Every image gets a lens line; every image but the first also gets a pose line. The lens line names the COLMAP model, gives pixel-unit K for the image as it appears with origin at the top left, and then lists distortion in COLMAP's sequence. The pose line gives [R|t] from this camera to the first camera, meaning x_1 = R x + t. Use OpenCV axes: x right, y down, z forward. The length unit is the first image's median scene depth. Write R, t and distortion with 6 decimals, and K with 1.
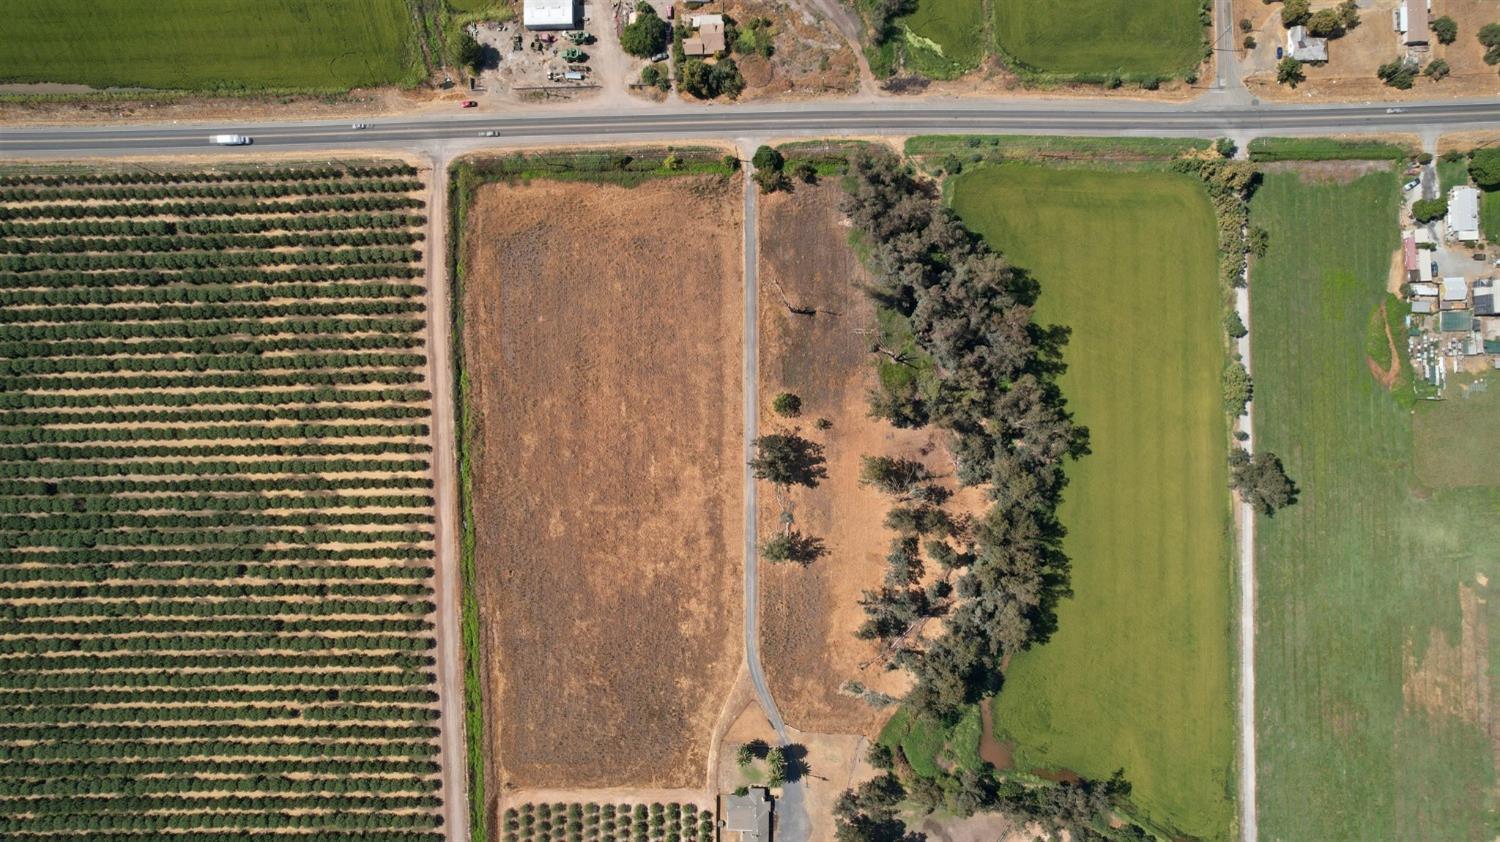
lens RADIAL K [[977.7, 0, 759.9], [0, 977.7, 422.8], [0, 0, 1]] dist [-0.079734, 0.073681]
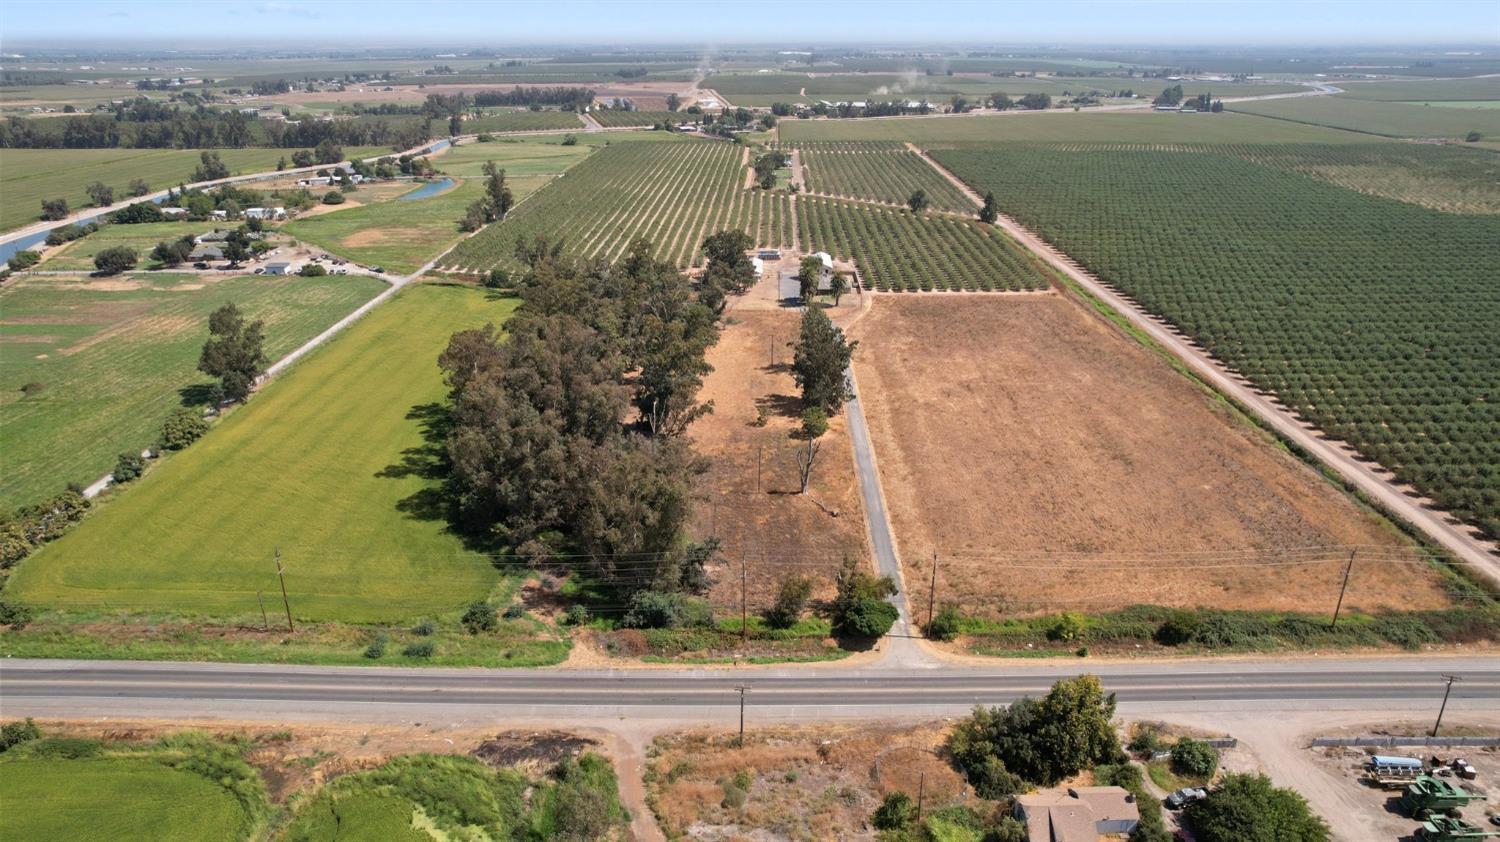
lens RADIAL K [[955.8, 0, 760.6], [0, 955.8, 426.0], [0, 0, 1]] dist [-0.075328, 0.070670]
pose [[-0.999371, 0.024455, 0.025696, 0.045185], [0.015665, -0.345688, 0.938219, -0.678565], [0.031826, 0.938031, 0.345087, 0.760657]]
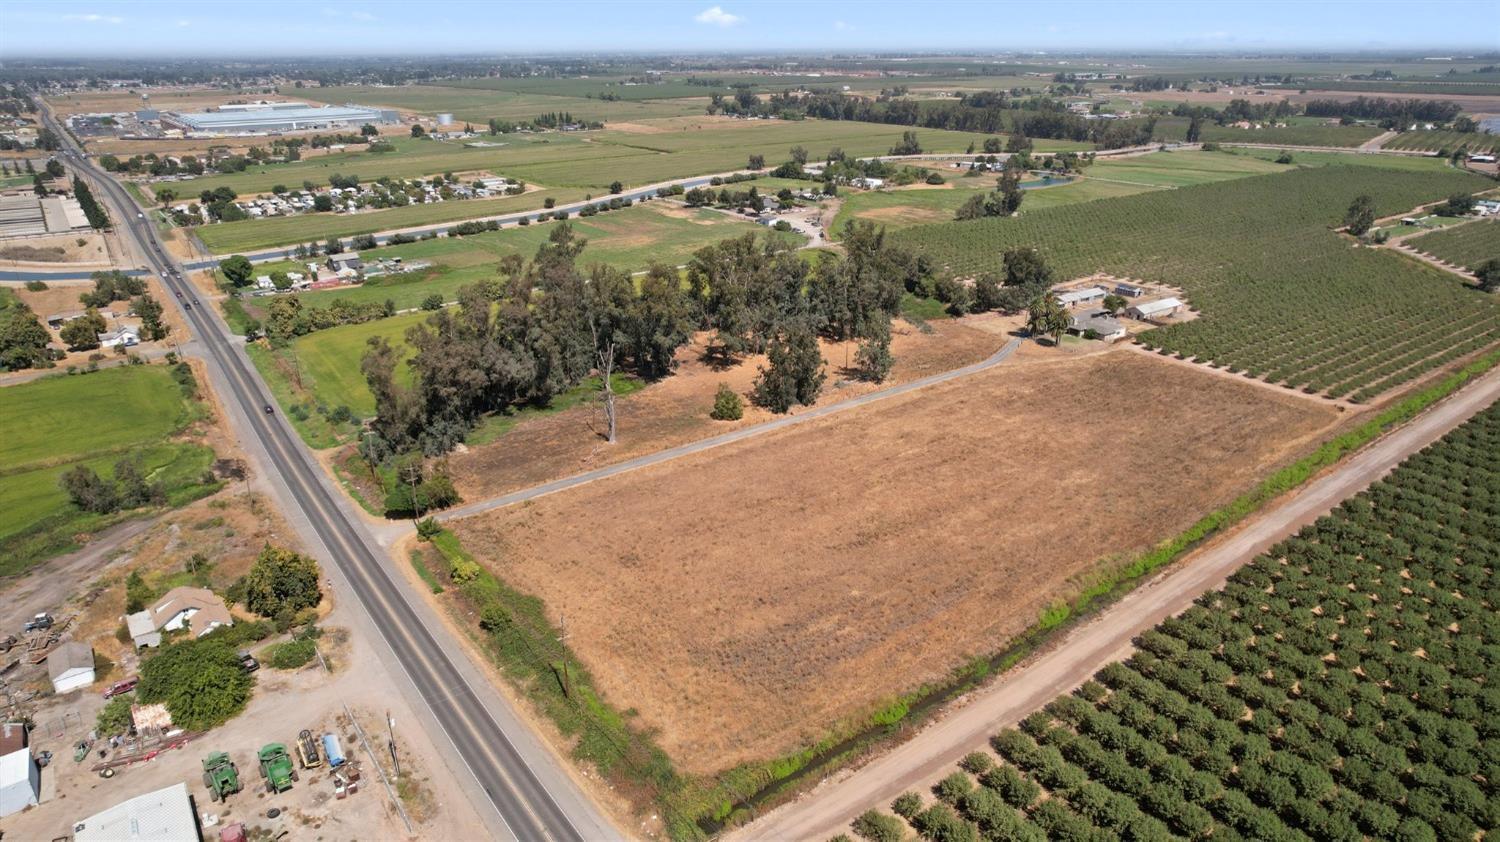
lens RADIAL K [[955.8, 0, 760.6], [0, 955.8, 426.0], [0, 0, 1]] dist [-0.075328, 0.070670]
pose [[-0.584939, -0.274366, 0.763263, -0.562248], [0.811049, -0.190057, 0.553242, -0.413684], [-0.006728, 0.942657, 0.333696, 0.767480]]
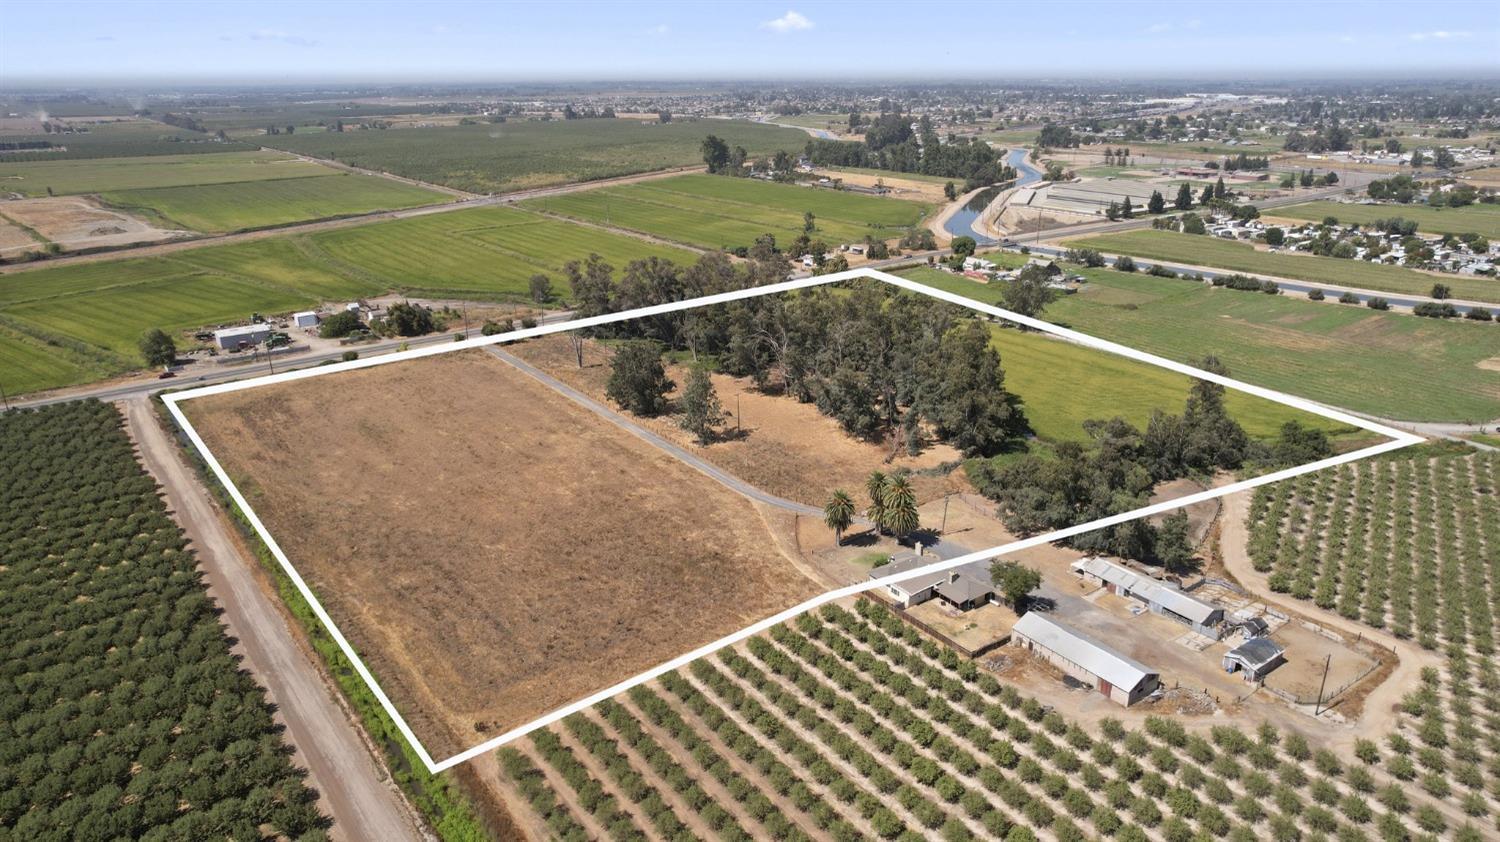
lens RADIAL K [[977.7, 0, 759.9], [0, 977.7, 422.8], [0, 0, 1]] dist [-0.079734, 0.073681]
pose [[0.806125, -0.180633, 0.563501, -0.379087], [0.590546, 0.306171, -0.746669, 0.731179], [-0.037654, 0.934682, 0.353484, 0.715203]]
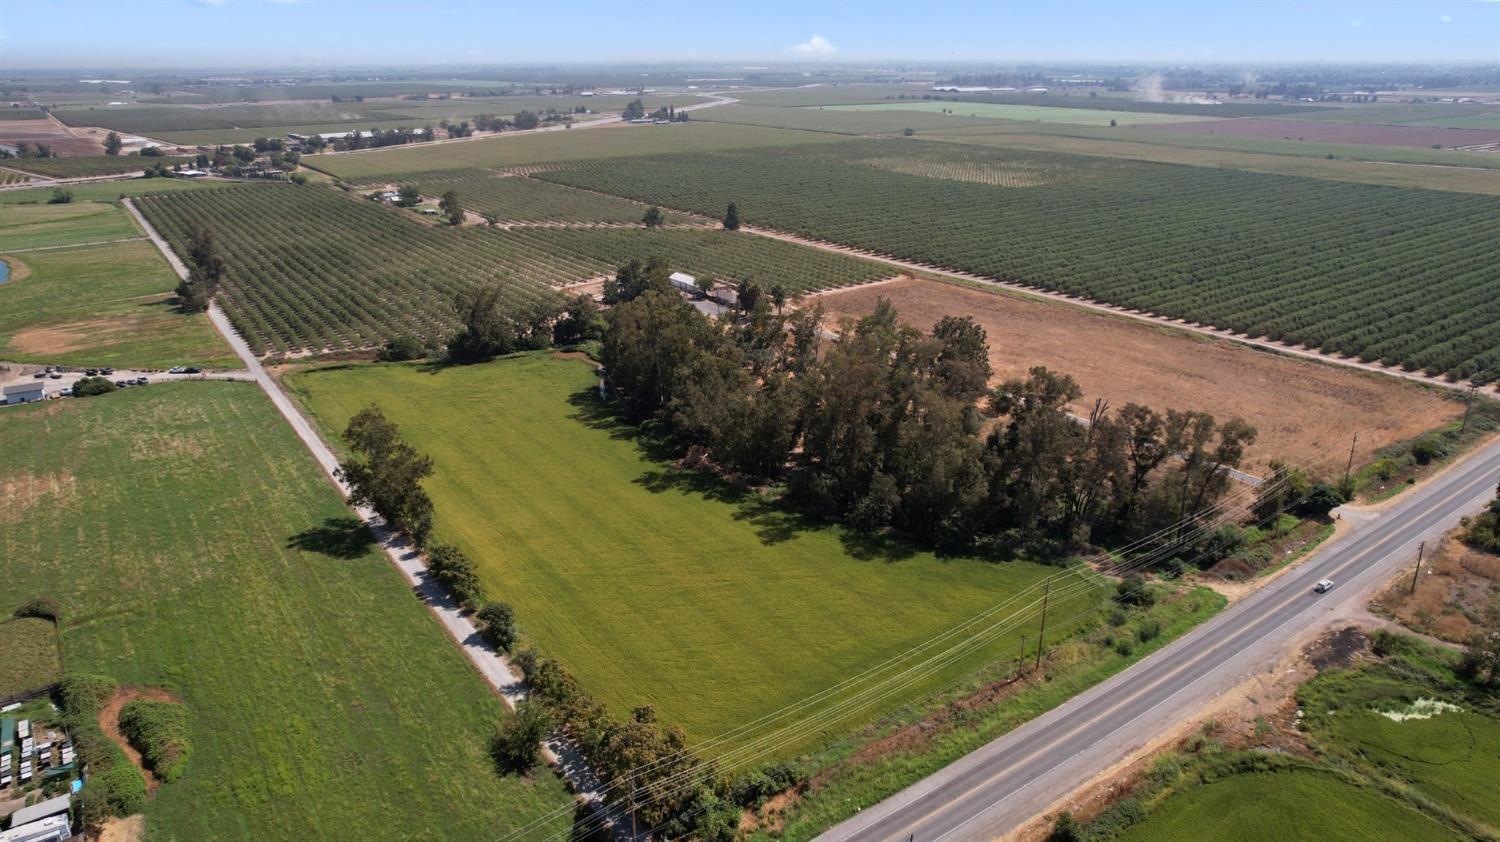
lens RADIAL K [[991.0, 0, 760.1], [0, 991.0, 420.4], [0, 0, 1]] dist [-0.081521, 0.078486]
pose [[-0.809661, 0.235148, -0.537730, 0.624350], [-0.584794, -0.245740, 0.773064, -0.535126], [0.049643, 0.940382, 0.336479, 0.734435]]
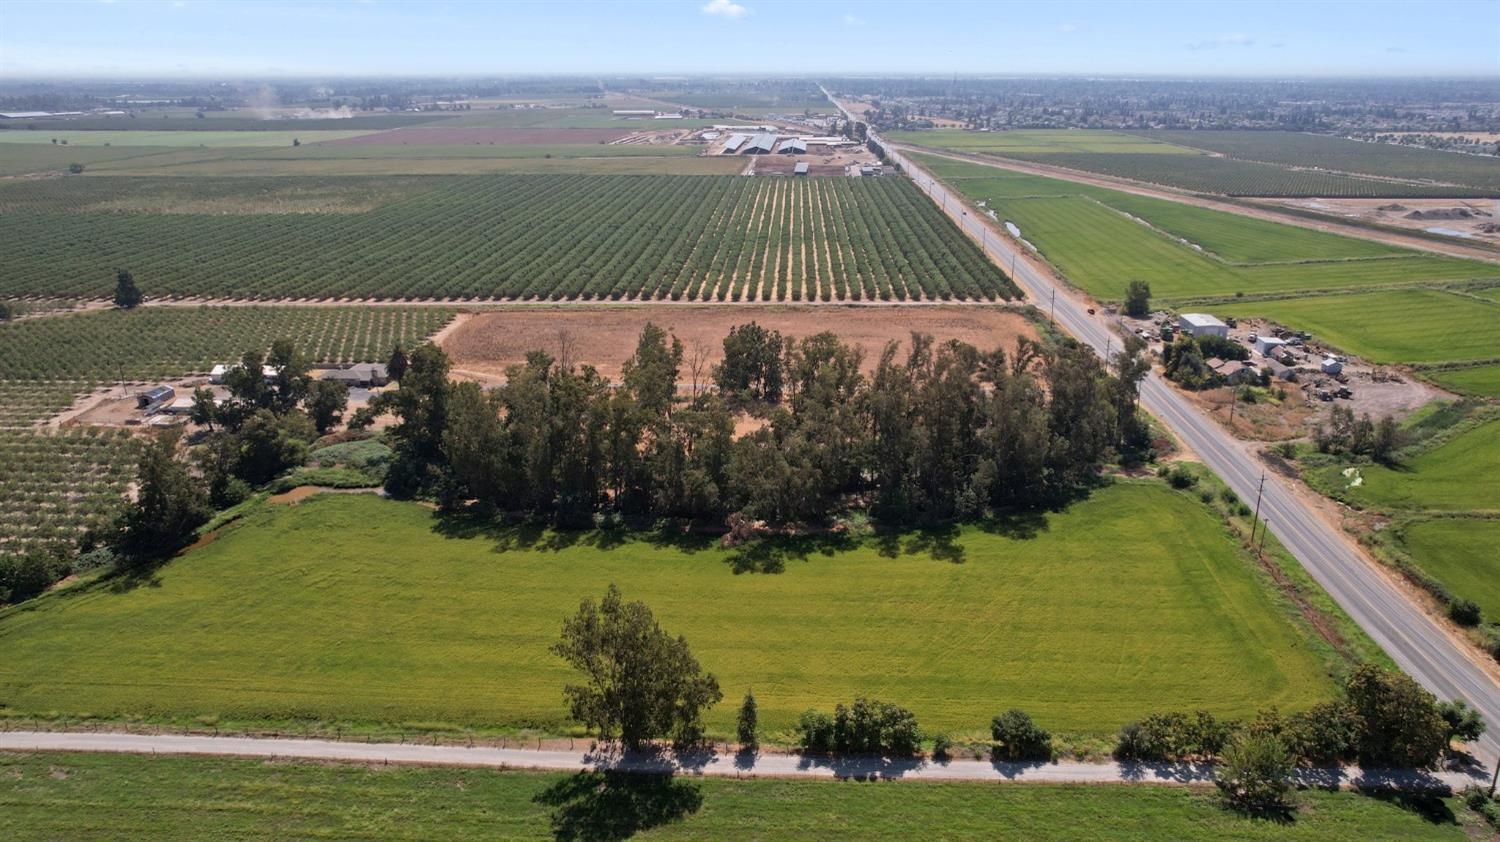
lens RADIAL K [[991.0, 0, 760.1], [0, 991.0, 420.4], [0, 0, 1]] dist [-0.081521, 0.078486]
pose [[-0.049958, 0.364973, -0.929677, 0.829158], [-0.997921, 0.019713, 0.061364, -0.019663], [0.040723, 0.930809, 0.363229, 0.713630]]
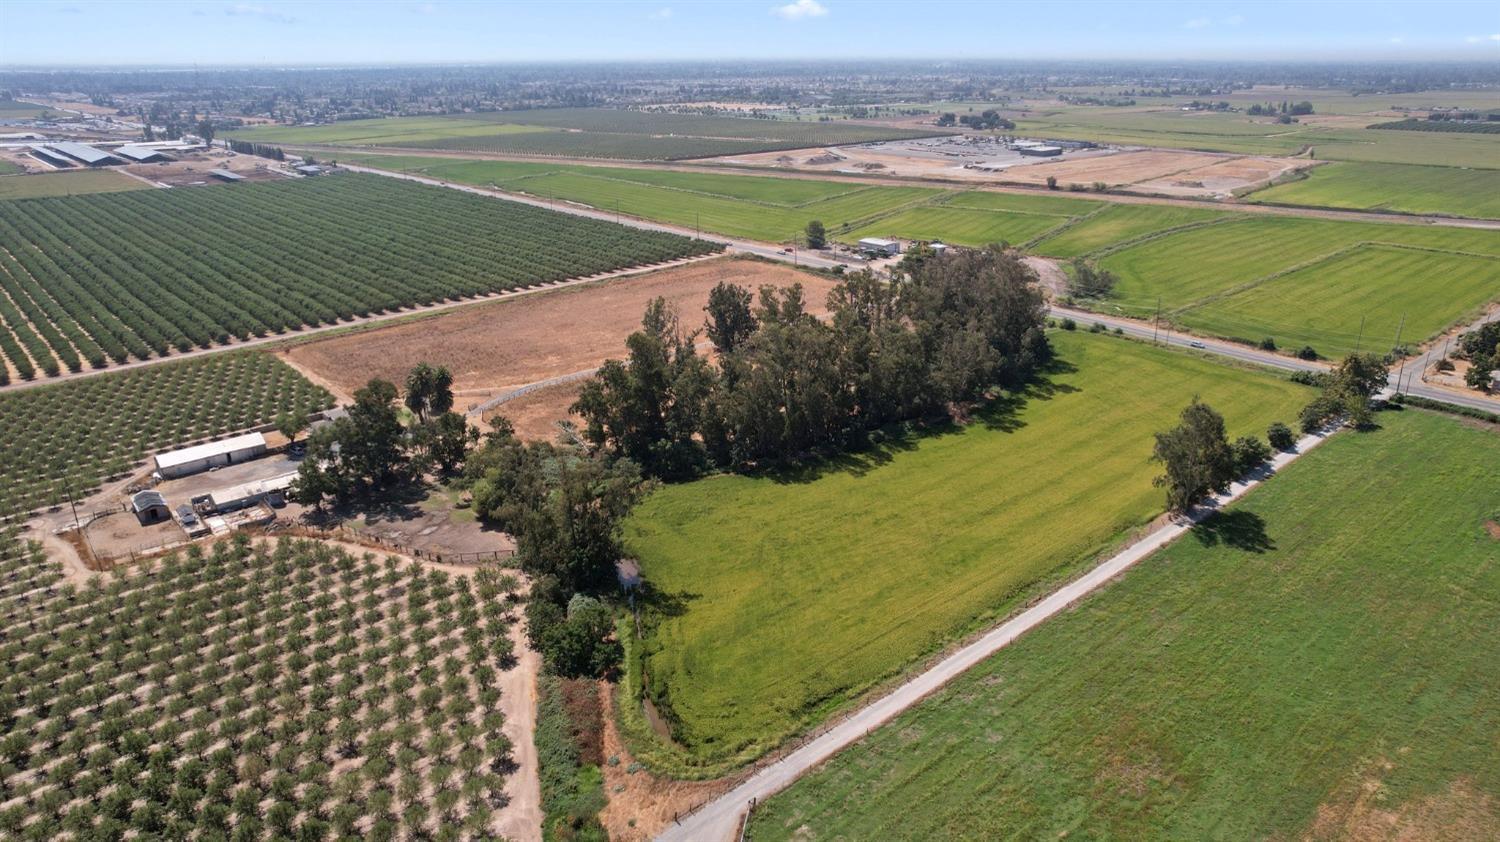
lens RADIAL K [[991.0, 0, 760.1], [0, 991.0, 420.4], [0, 0, 1]] dist [-0.081521, 0.078486]
pose [[0.658367, 0.288577, -0.695181, 0.734289], [-0.752578, 0.268821, -0.601134, 0.622889], [0.013406, 0.918944, 0.394160, 0.690120]]
